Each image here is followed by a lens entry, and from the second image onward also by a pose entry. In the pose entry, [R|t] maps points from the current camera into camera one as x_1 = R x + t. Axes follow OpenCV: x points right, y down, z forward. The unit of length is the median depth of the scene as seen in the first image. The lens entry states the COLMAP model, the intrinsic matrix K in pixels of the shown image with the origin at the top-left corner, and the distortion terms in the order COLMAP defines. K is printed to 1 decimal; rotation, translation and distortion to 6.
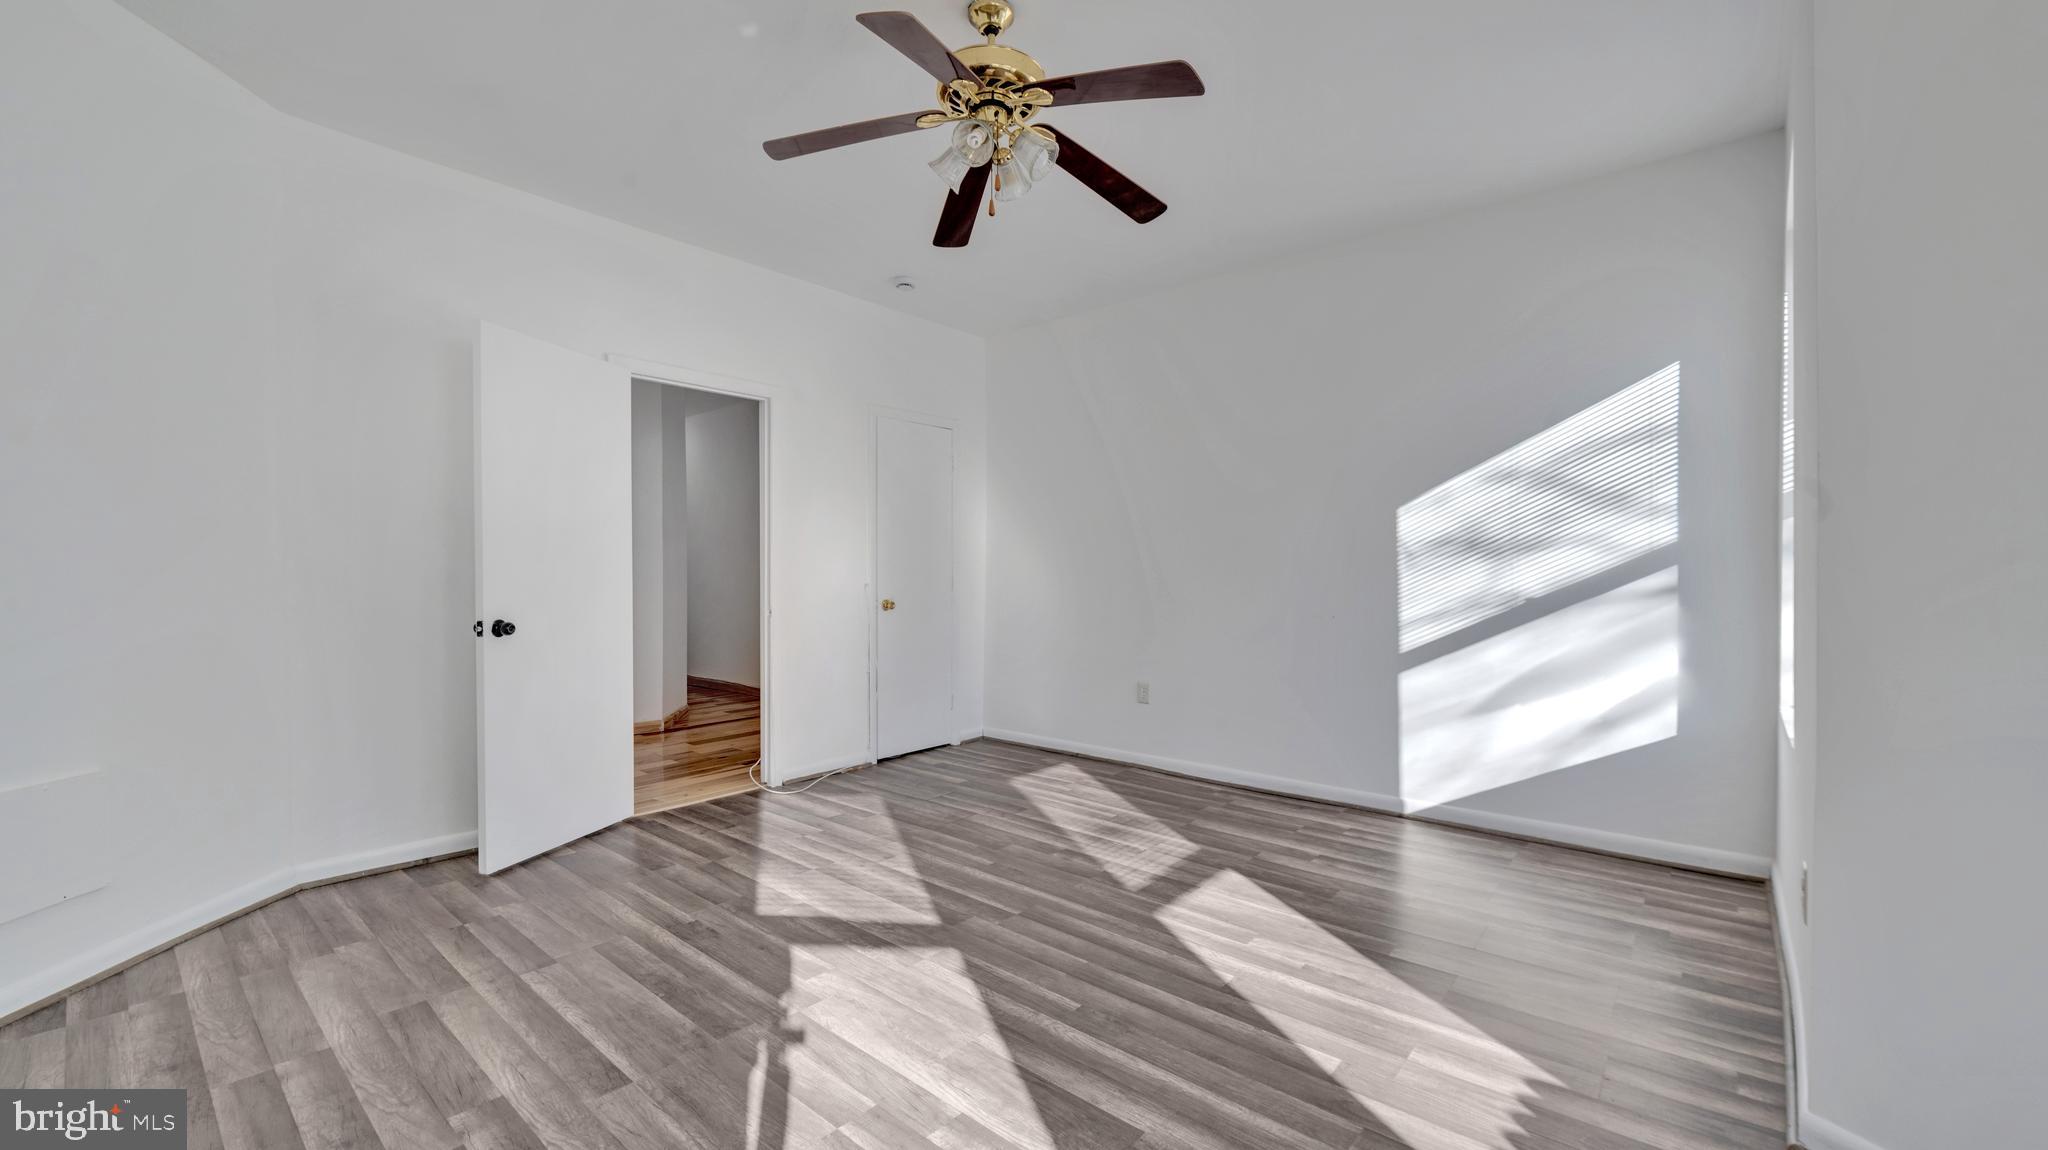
lens RADIAL K [[814.3, 0, 1023.0], [0, 814.3, 573.0], [0, 0, 1]] dist [0.001630, -0.000441]
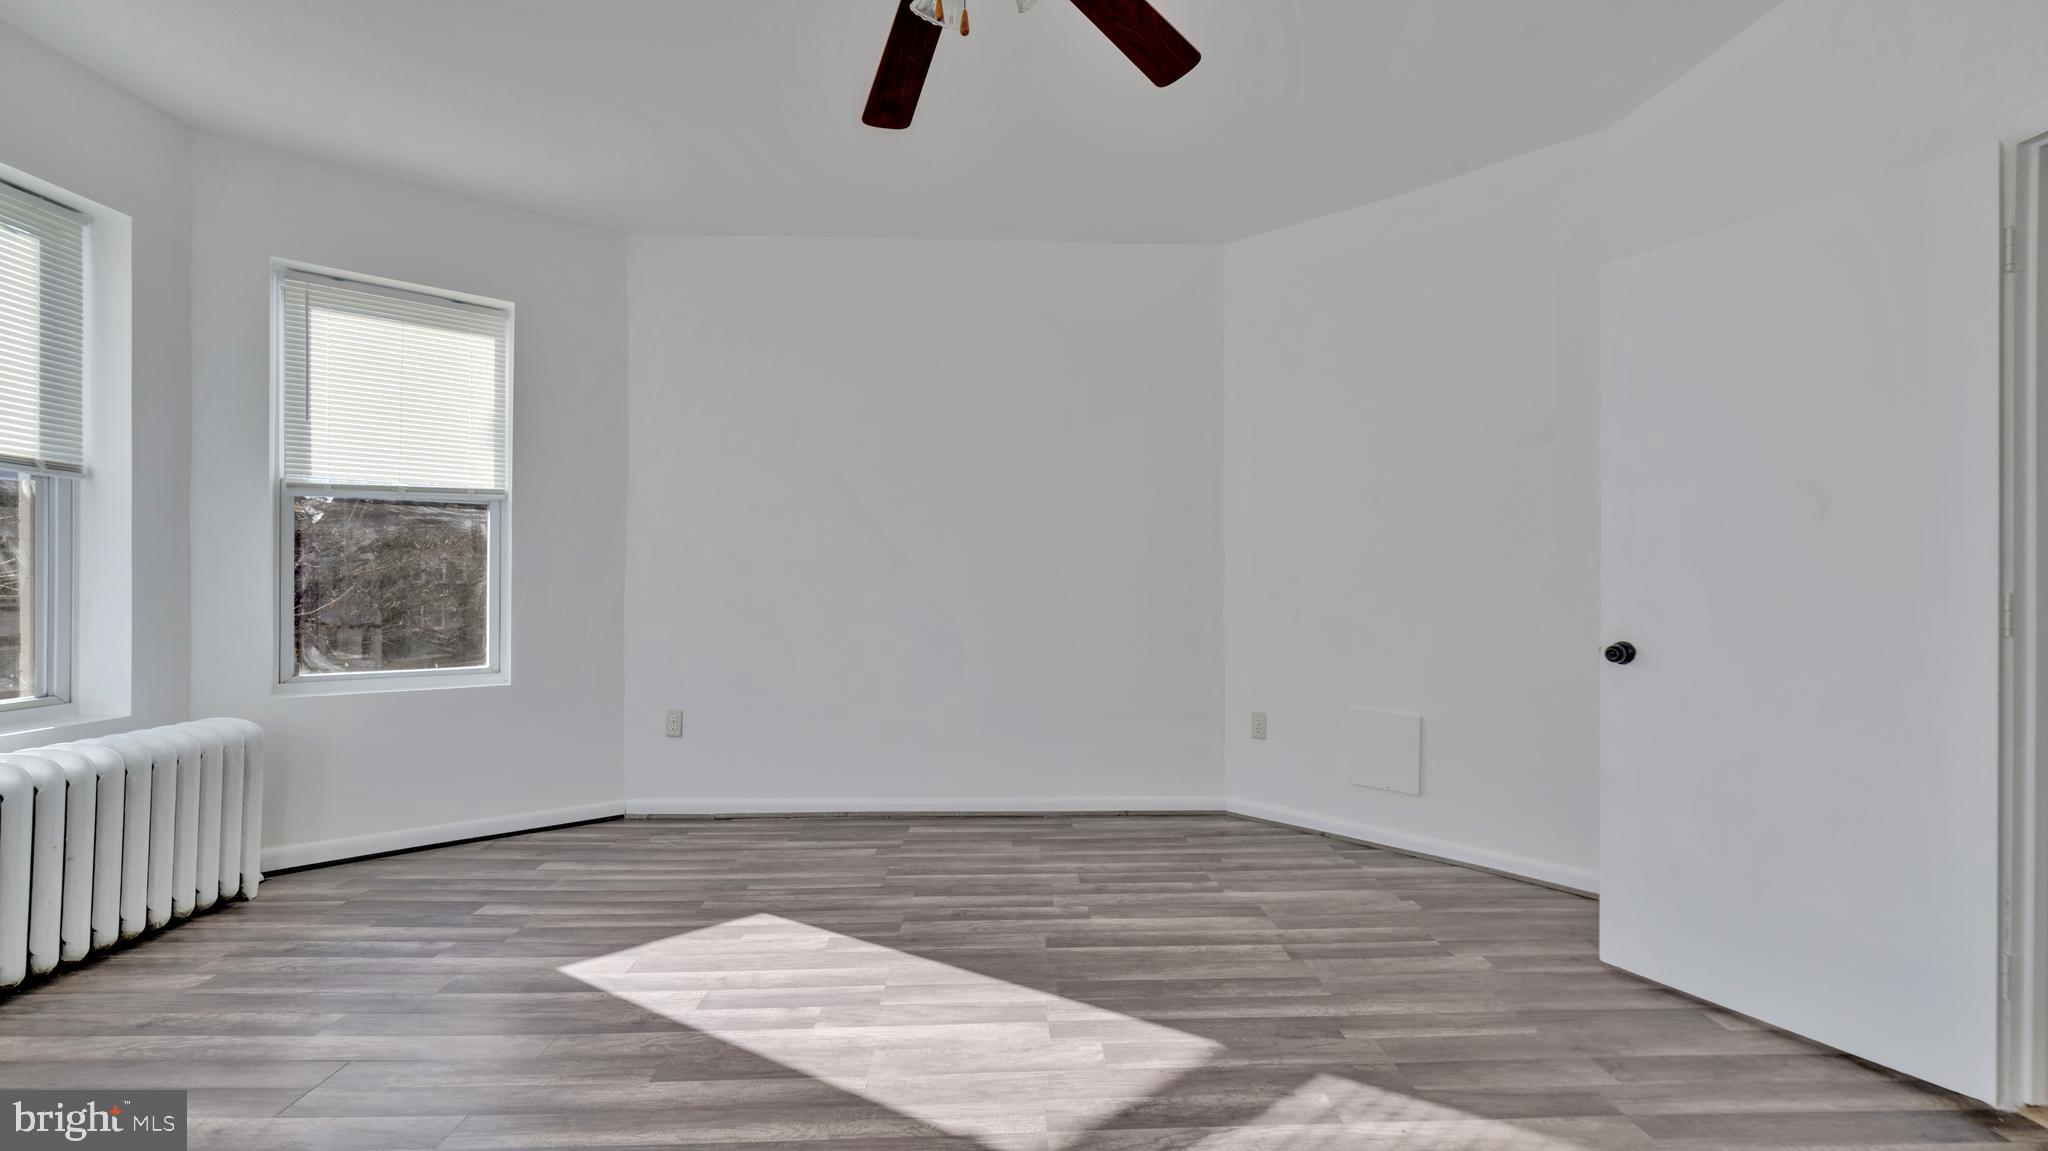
lens RADIAL K [[814.3, 0, 1026.4], [0, 814.3, 578.8], [0, 0, 1]] dist [0.001630, -0.000441]
pose [[-0.734084, -0.007936, -0.679012, 0.426835], [-0.004260, 0.999966, -0.007082, 0.009065], [0.679045, -0.002306, -0.734093, 1.741232]]
